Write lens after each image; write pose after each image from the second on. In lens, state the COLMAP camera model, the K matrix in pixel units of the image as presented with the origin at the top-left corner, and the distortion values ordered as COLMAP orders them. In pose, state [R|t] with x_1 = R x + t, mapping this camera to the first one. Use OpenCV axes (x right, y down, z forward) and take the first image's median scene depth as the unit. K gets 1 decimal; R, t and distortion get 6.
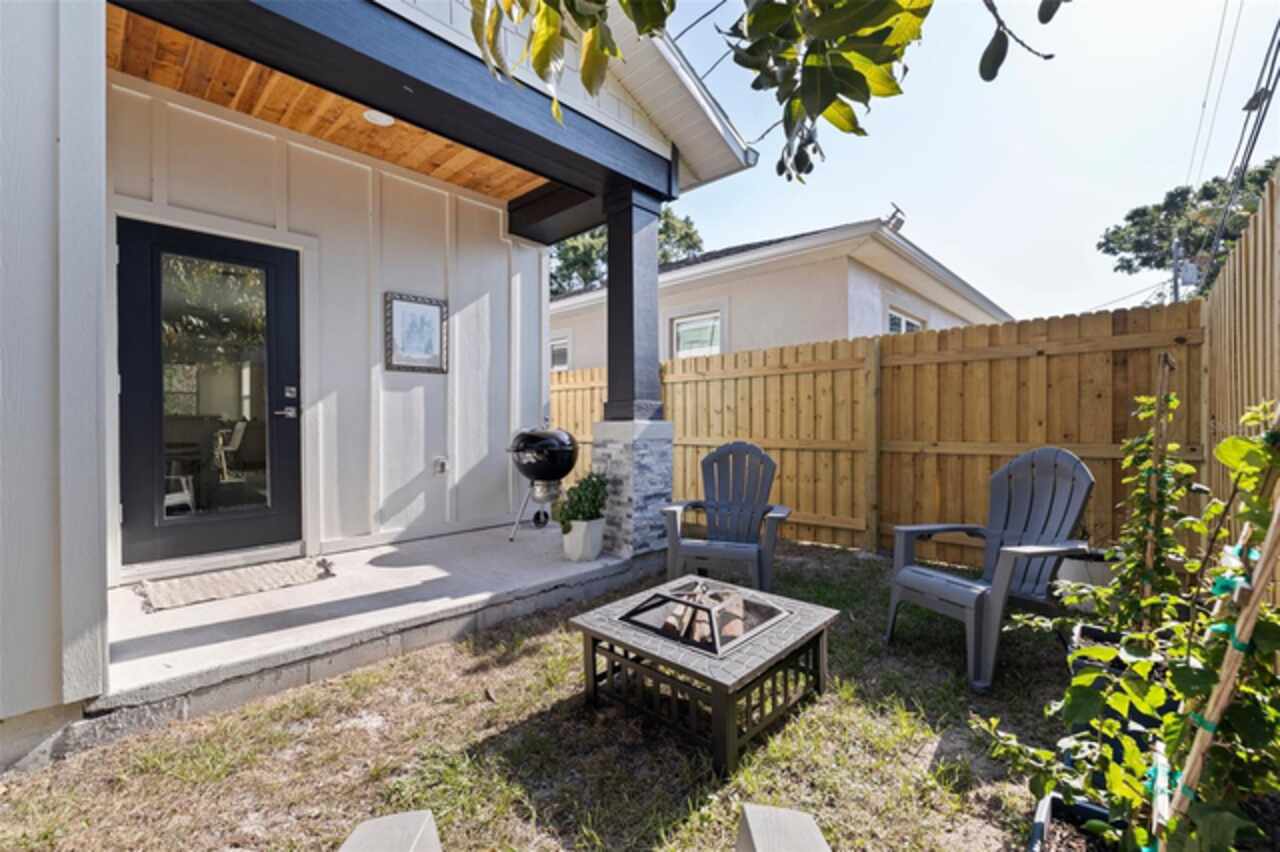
lens RADIAL K [[545.9, 0, 643.0], [0, 545.9, 425.8], [0, 0, 1]] dist [0.003146, 0.000170]
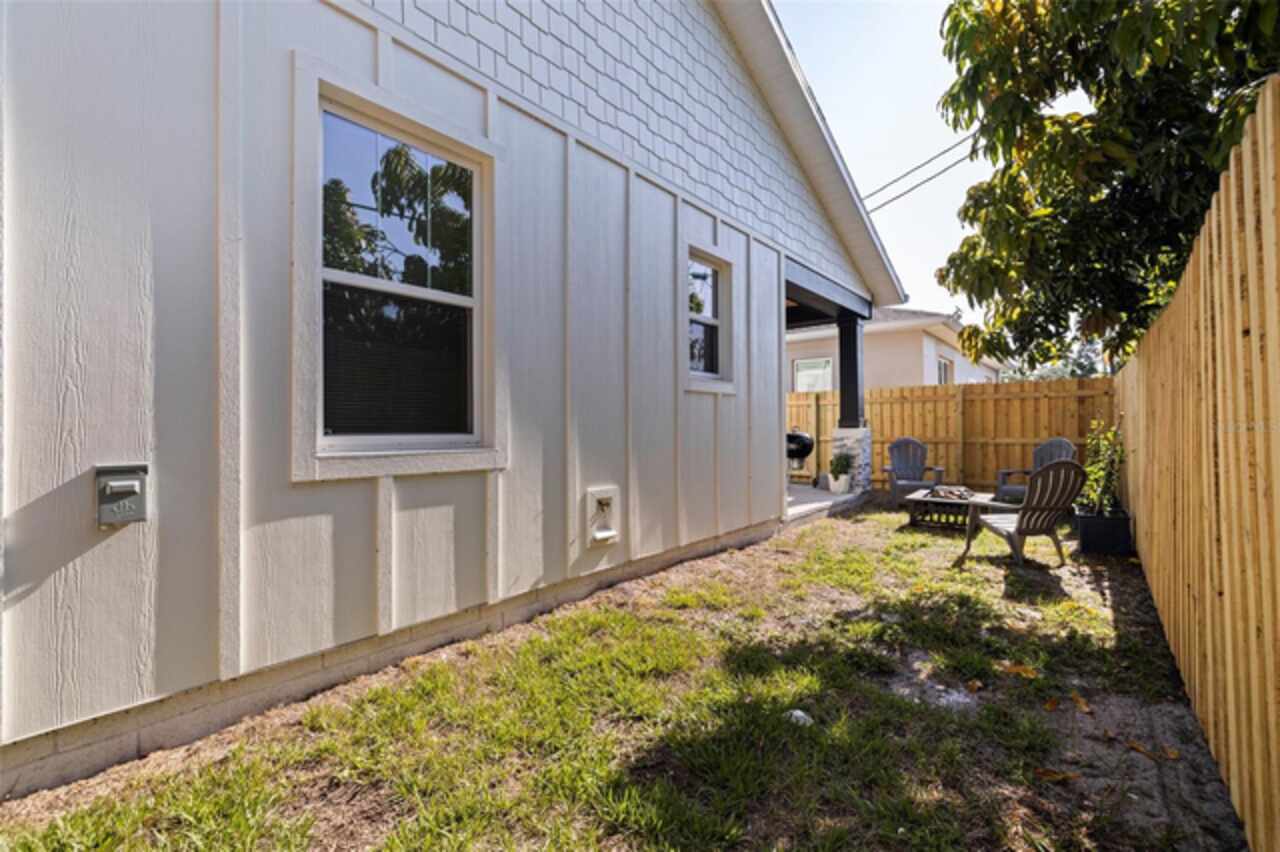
lens RADIAL K [[545.9, 0, 641.7], [0, 545.9, 425.5], [0, 0, 1]] dist [0.003146, 0.000170]
pose [[0.998094, -0.002571, 0.061651, -0.943445], [0.003174, 0.999948, -0.009684, -0.001062], [-0.061622, 0.009862, 0.998051, -0.998072]]
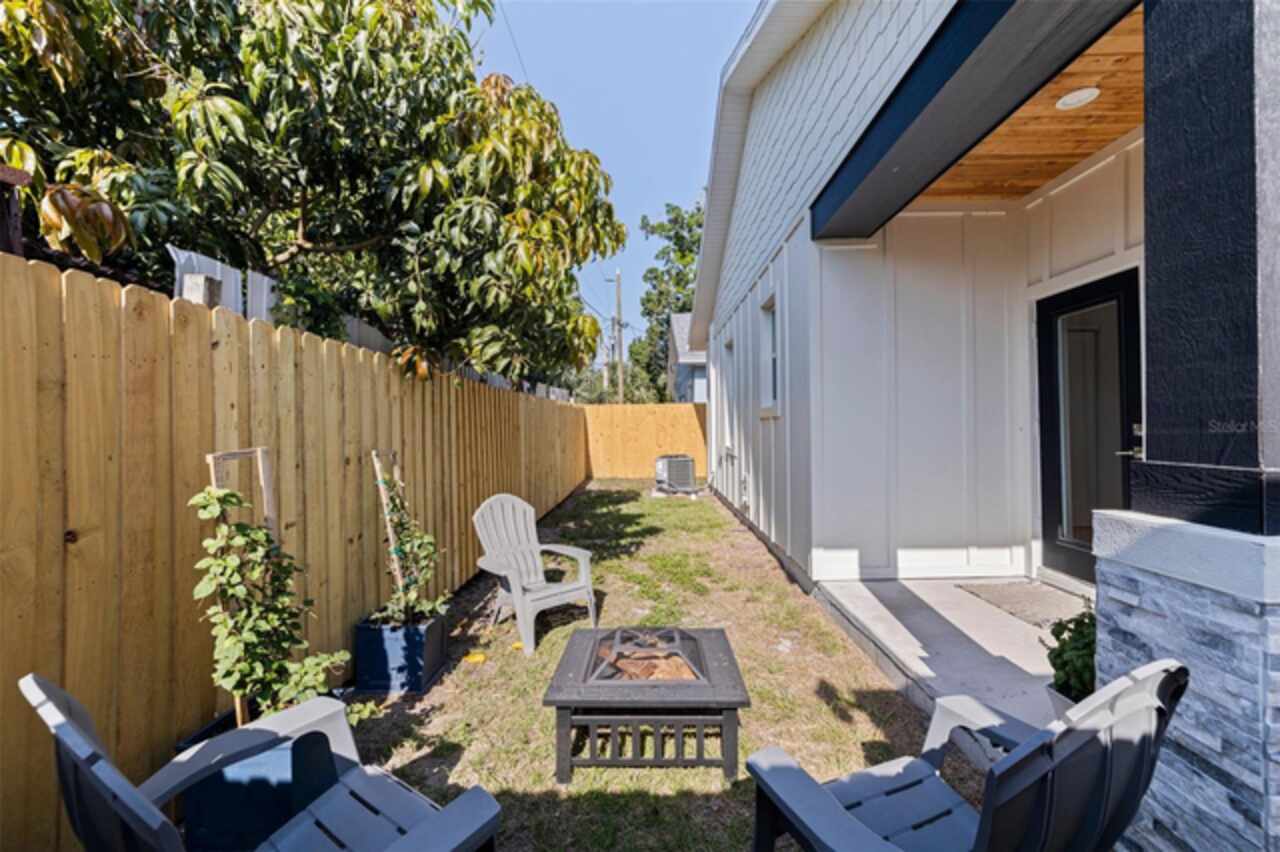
lens RADIAL K [[545.9, 0, 641.3], [0, 545.9, 426.1], [0, 0, 1]] dist [0.003146, 0.000170]
pose [[-0.743773, 0.010611, -0.668348, 0.500902], [0.011709, 0.999927, 0.002844, -0.075422], [0.668329, -0.005710, -0.743844, 1.056591]]
